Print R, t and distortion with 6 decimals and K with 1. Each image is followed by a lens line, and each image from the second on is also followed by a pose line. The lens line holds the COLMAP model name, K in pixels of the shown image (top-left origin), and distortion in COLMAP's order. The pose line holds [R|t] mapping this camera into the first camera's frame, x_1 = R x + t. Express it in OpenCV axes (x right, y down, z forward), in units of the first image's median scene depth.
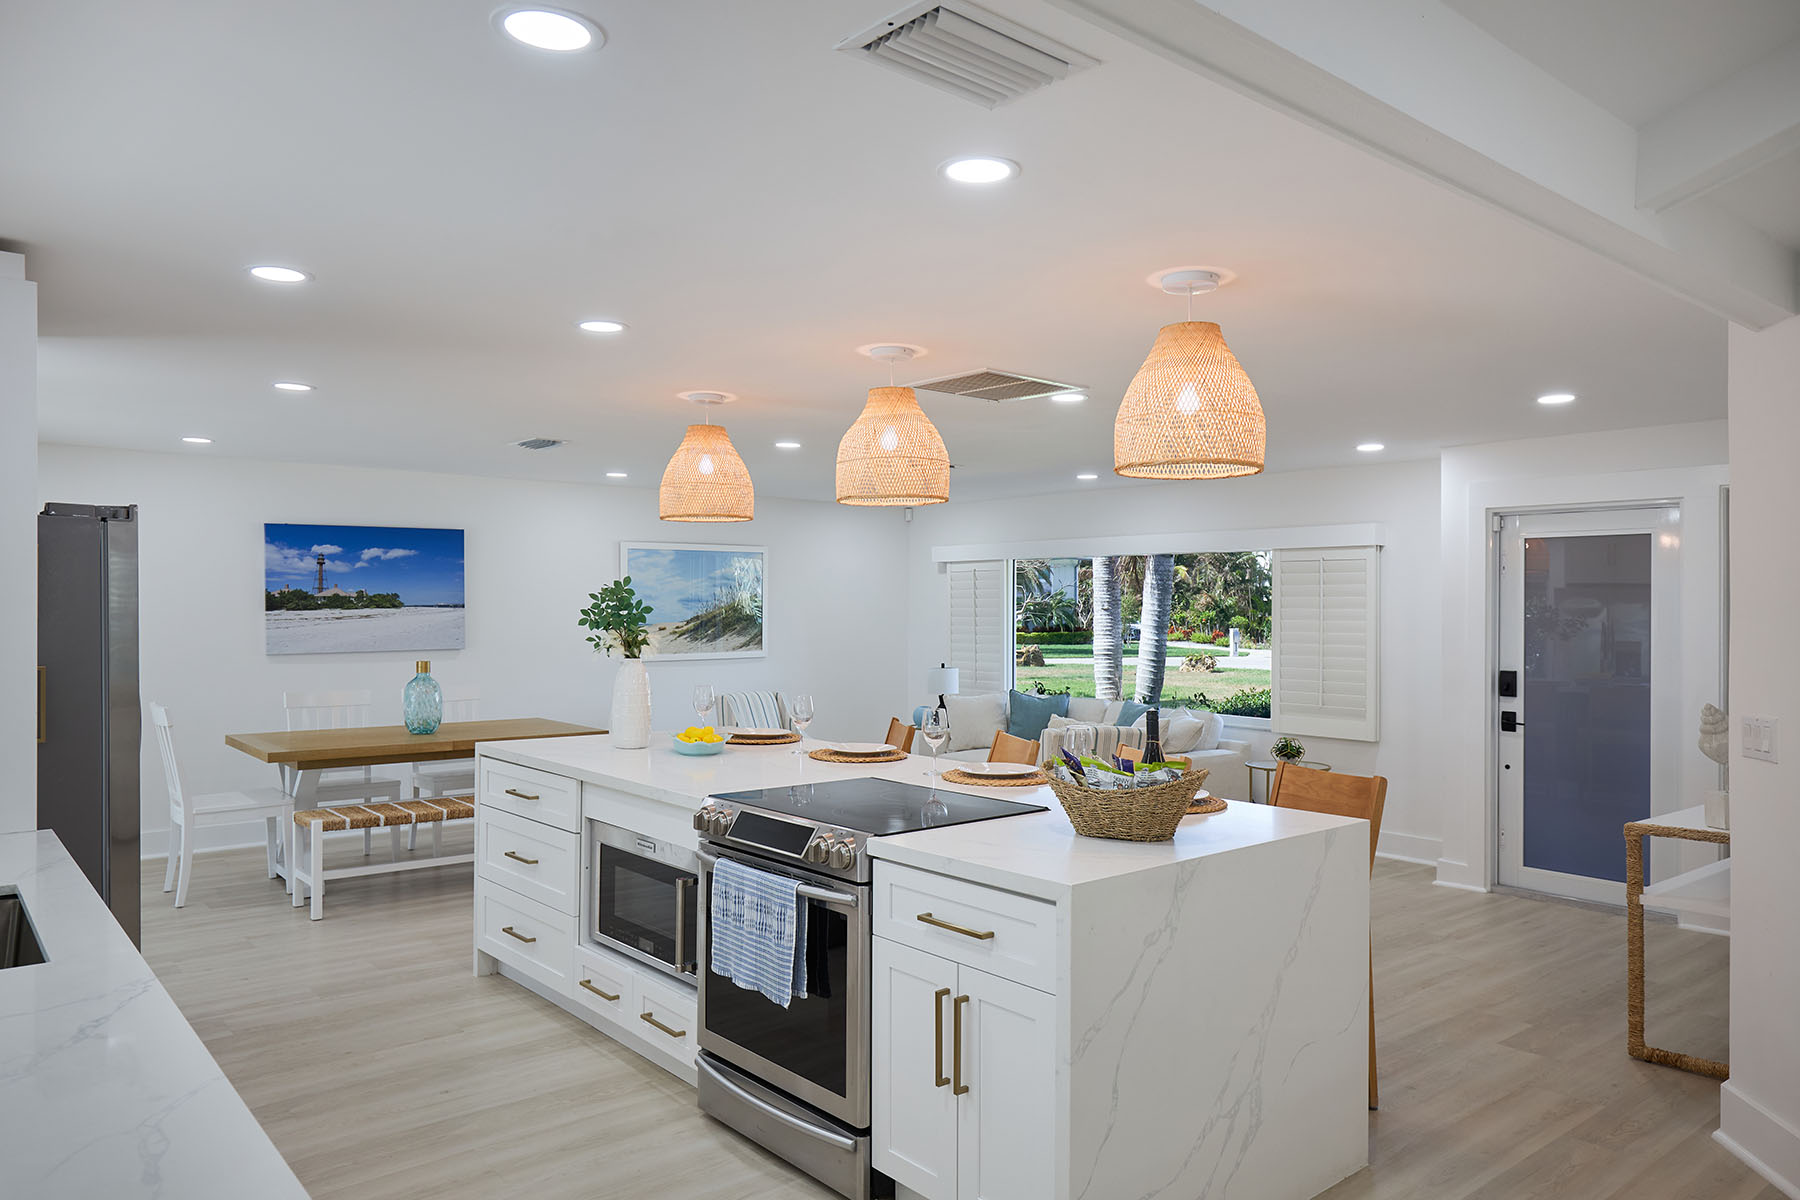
lens RADIAL K [[1256.2, 0, 904.6], [0, 1256.2, 616.0], [0, 0, 1]] dist [0.007102, 0.007440]
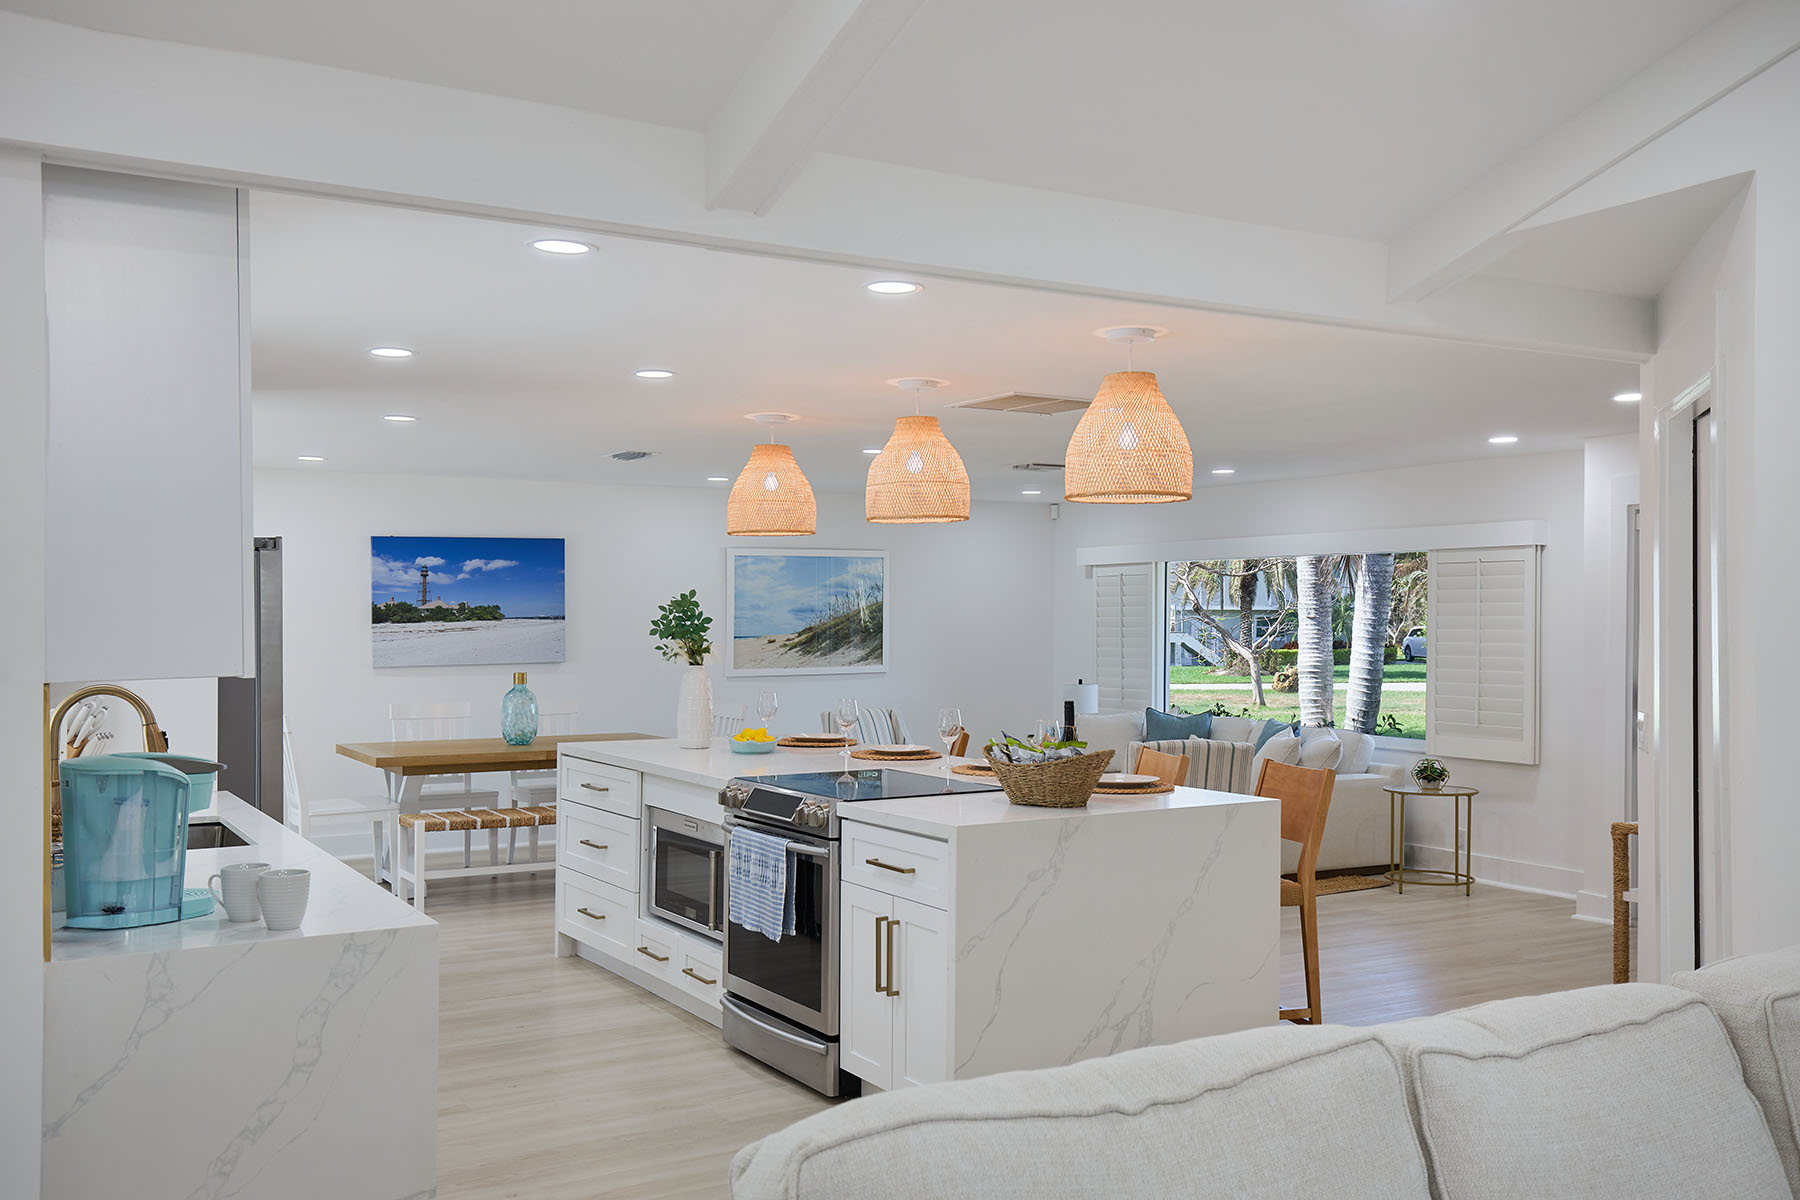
lens RADIAL K [[1679.4, 0, 900.5], [0, 1679.4, 596.9], [0, 0, 1]] dist [0.051950, 0.000000]
pose [[0.987248, -0.006875, -0.159043, 0.120786], [0.003850, 0.999806, -0.019319, 0.002146], [0.159145, 0.018460, 0.987083, -0.258076]]
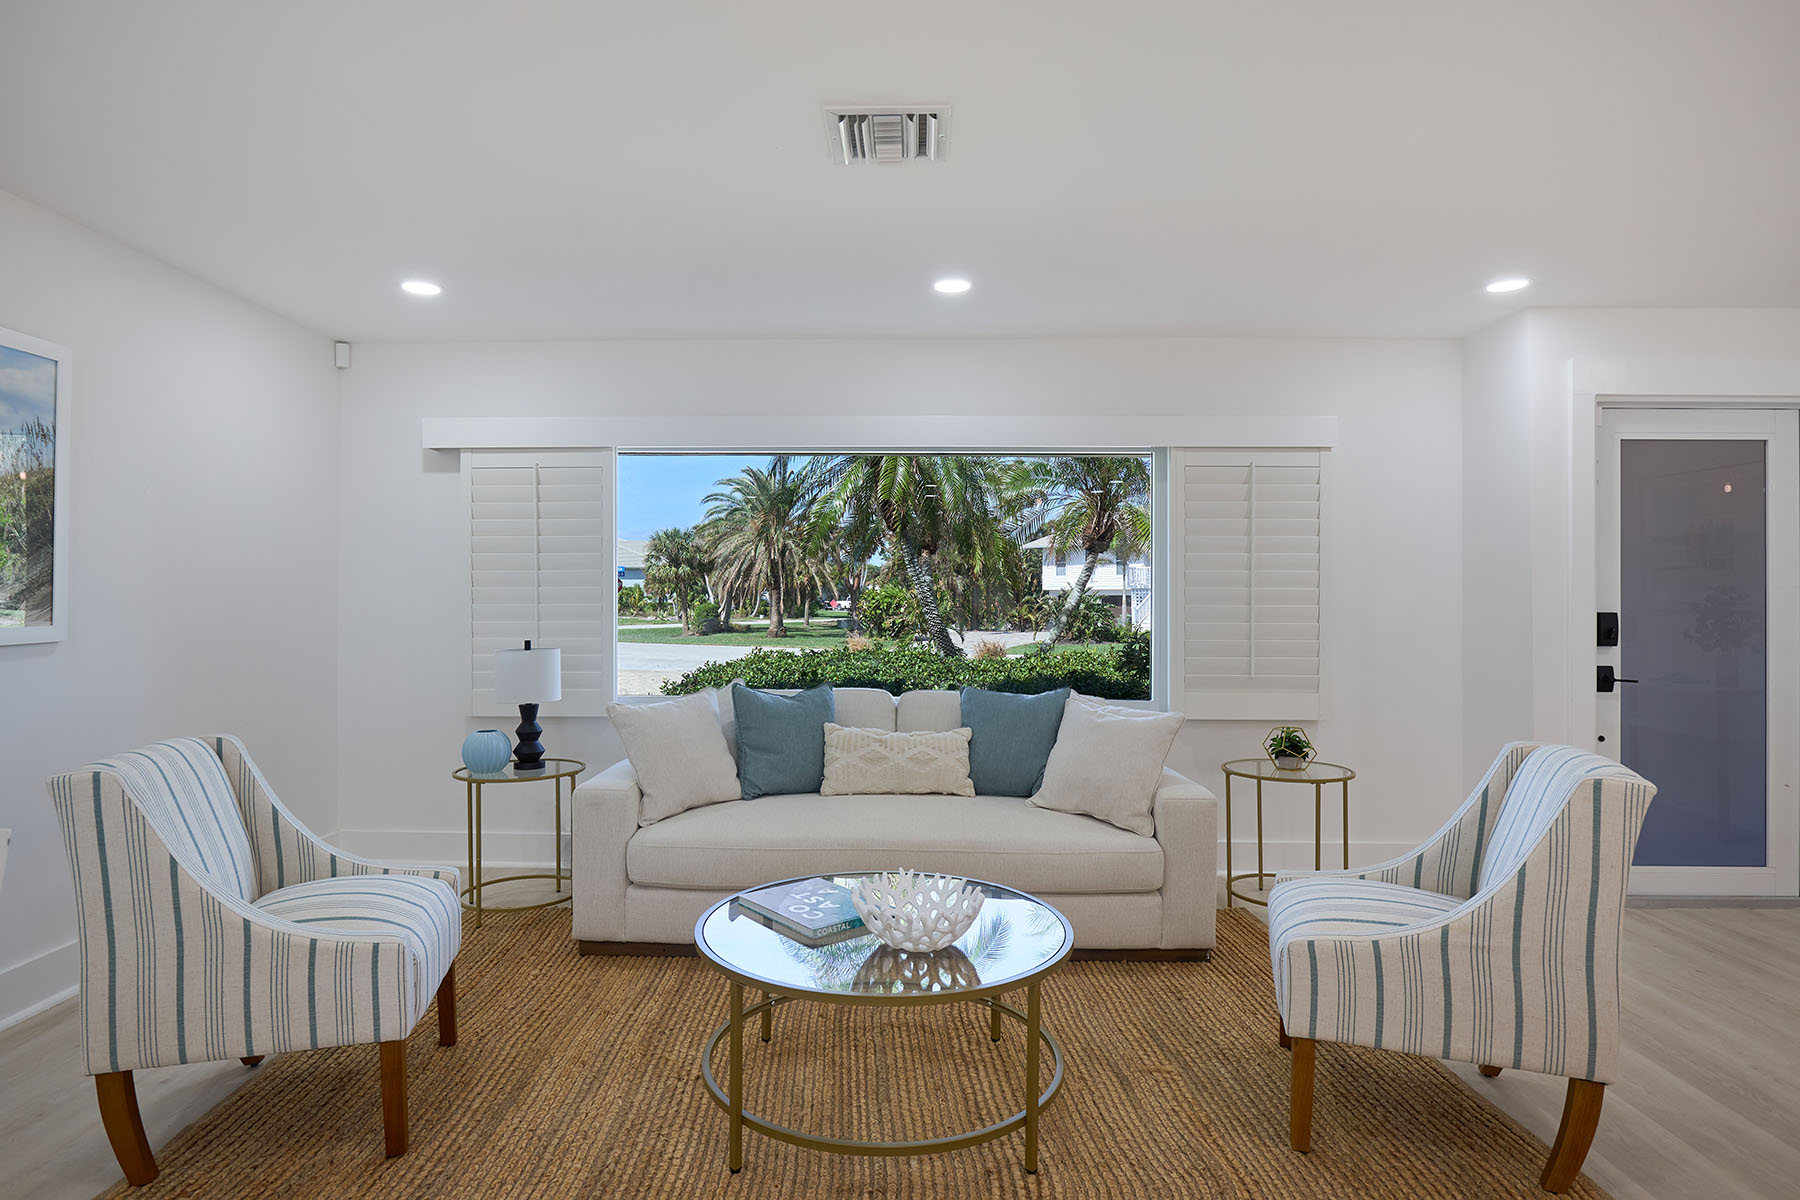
lens RADIAL K [[1002.5, 0, 903.0], [0, 1002.5, 604.8], [0, 0, 1]] dist [-0.016192, 0.003132]
pose [[0.661631, -0.011072, 0.749748, -0.217407], [0.005994, 0.999937, 0.009477, 0.026885], [-0.749806, -0.001776, 0.661655, 0.801068]]
